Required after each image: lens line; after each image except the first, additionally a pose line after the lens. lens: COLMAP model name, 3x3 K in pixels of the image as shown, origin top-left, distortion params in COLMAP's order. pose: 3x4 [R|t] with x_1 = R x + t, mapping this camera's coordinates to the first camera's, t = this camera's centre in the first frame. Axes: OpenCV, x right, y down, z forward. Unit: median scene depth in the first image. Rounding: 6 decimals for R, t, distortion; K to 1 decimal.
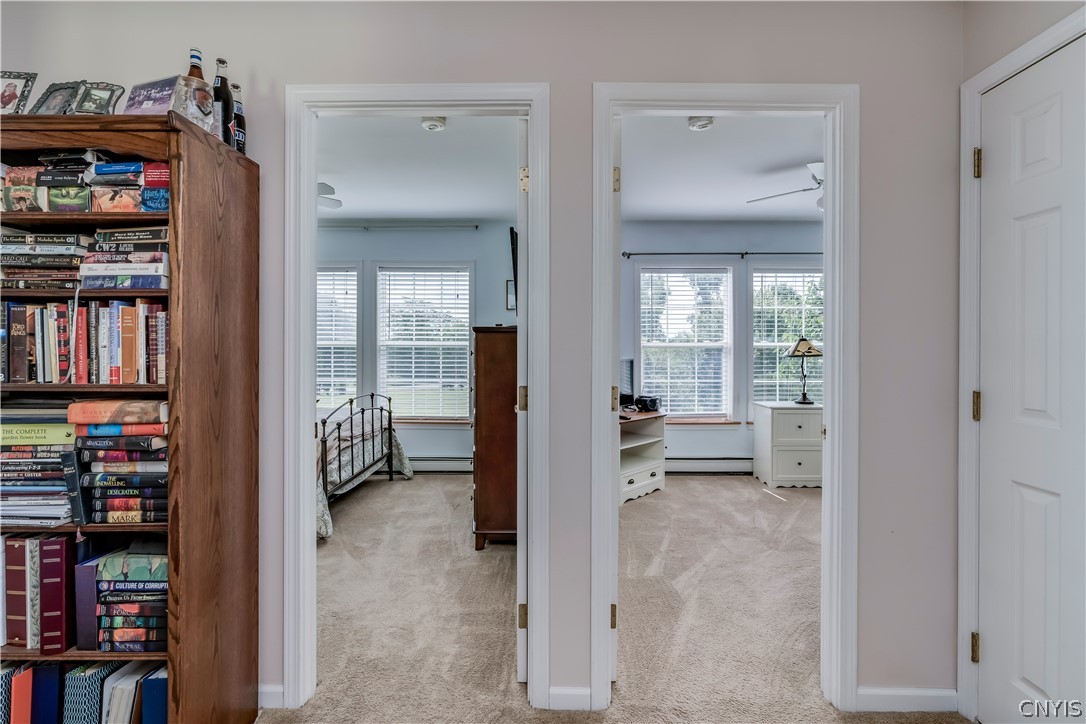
lens RADIAL K [[497.5, 0, 548.7], [0, 497.5, 343.3], [0, 0, 1]] dist [-0.002547, 0.000300]
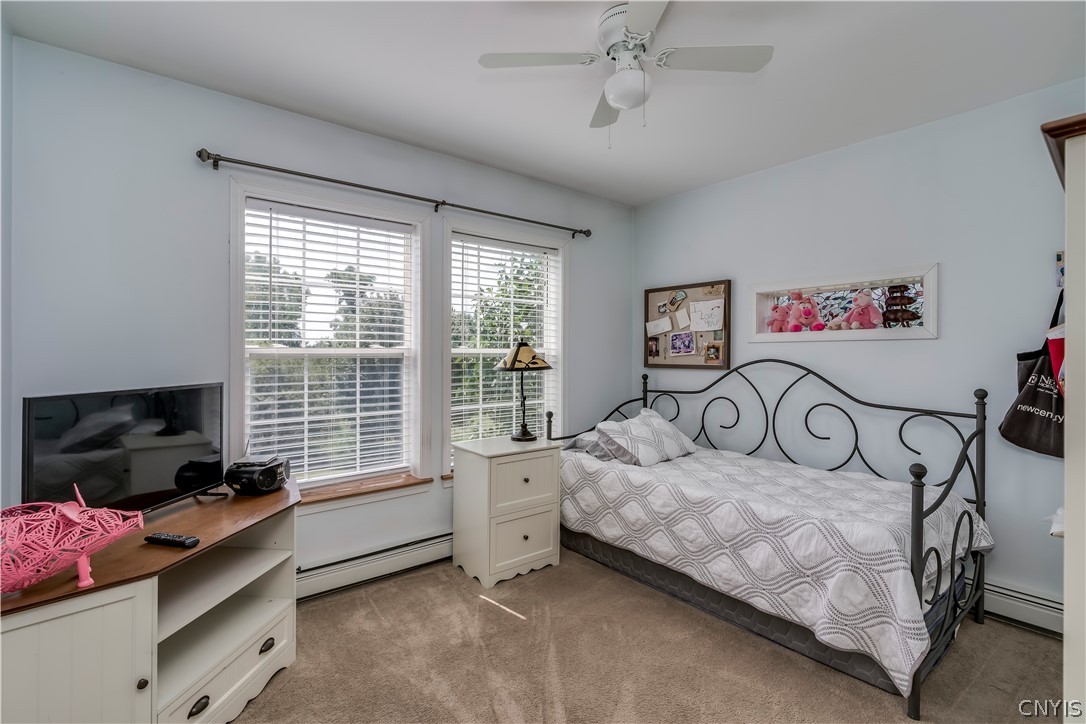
lens RADIAL K [[497.5, 0, 545.9], [0, 497.5, 350.3], [0, 0, 1]] dist [-0.002547, 0.000300]
pose [[0.776465, 0.004007, 0.630147, 0.114726], [-0.002654, 0.999992, -0.003088, 0.002670], [-0.630154, 0.000726, 0.776470, 0.465413]]
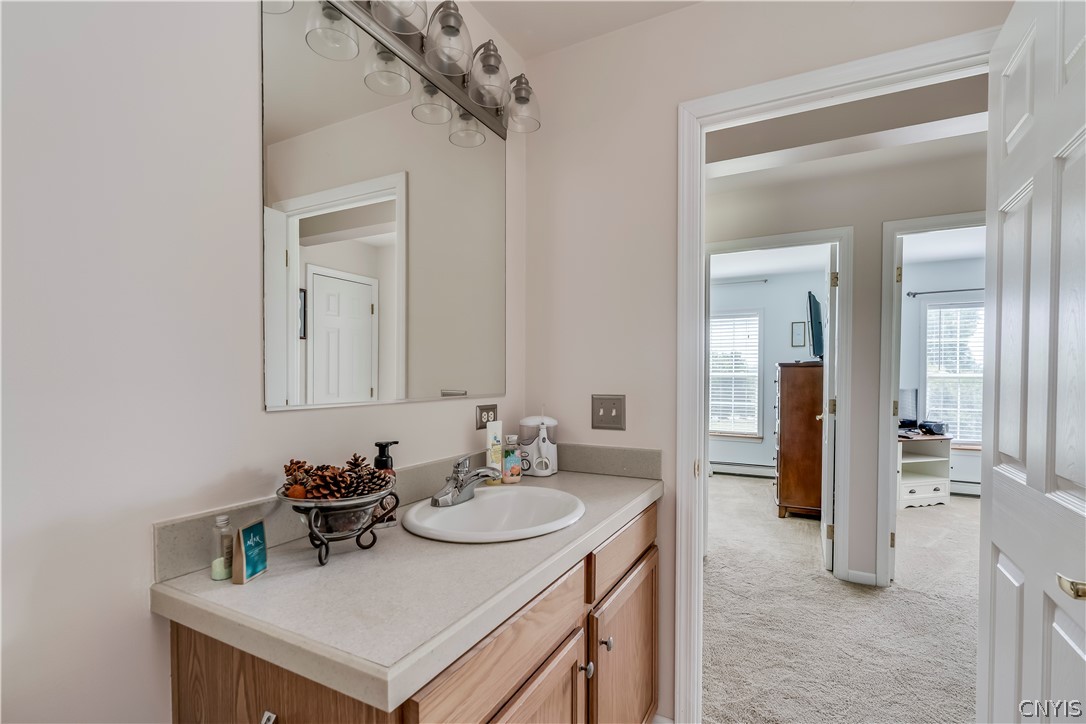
lens RADIAL K [[497.5, 0, 552.8], [0, 497.5, 384.8], [0, 0, 1]] dist [-0.002547, 0.000300]
pose [[0.888223, 0.010100, -0.459302, -0.046513], [0.000581, 0.999733, 0.023108, -0.002375], [0.459413, -0.020792, 0.887980, -0.378751]]
